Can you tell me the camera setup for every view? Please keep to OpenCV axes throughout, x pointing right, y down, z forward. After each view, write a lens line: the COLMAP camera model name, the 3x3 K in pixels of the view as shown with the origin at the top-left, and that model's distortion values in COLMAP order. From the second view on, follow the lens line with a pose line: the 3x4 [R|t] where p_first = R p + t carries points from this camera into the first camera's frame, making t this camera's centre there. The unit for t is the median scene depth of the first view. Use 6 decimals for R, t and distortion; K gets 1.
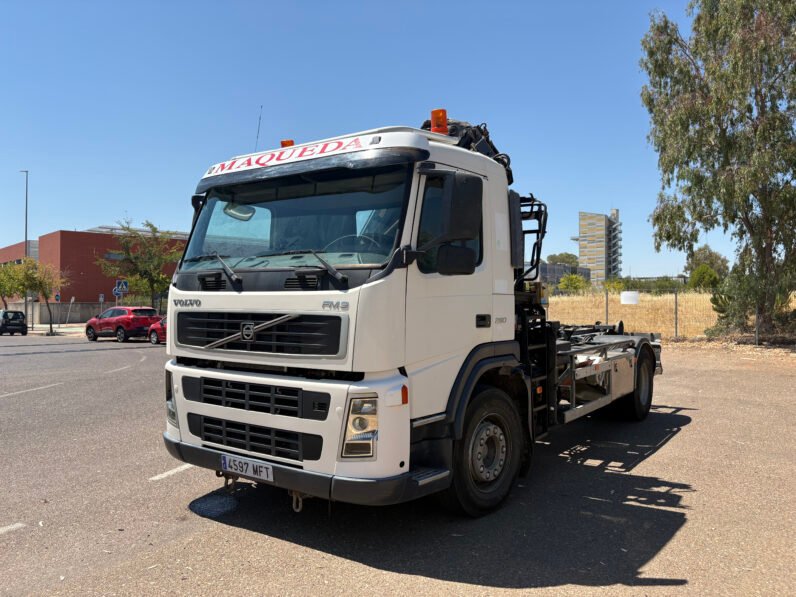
lens RADIAL K [[626.1, 0, 398.0], [0, 626.1, 298.5], [0, 0, 1]] dist [0.055356, -0.068697]
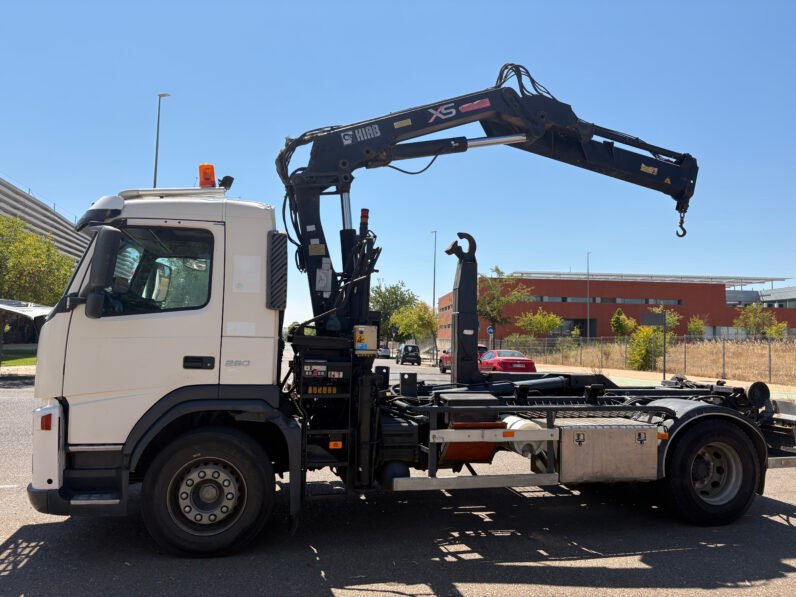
lens RADIAL K [[626.1, 0, 398.0], [0, 626.1, 298.5], [0, 0, 1]] dist [0.055356, -0.068697]
pose [[0.760366, -0.017859, -0.649249, 1.037860], [-0.023436, 0.998216, -0.054906, -0.021512], [0.649072, 0.056965, 0.758592, 0.413934]]
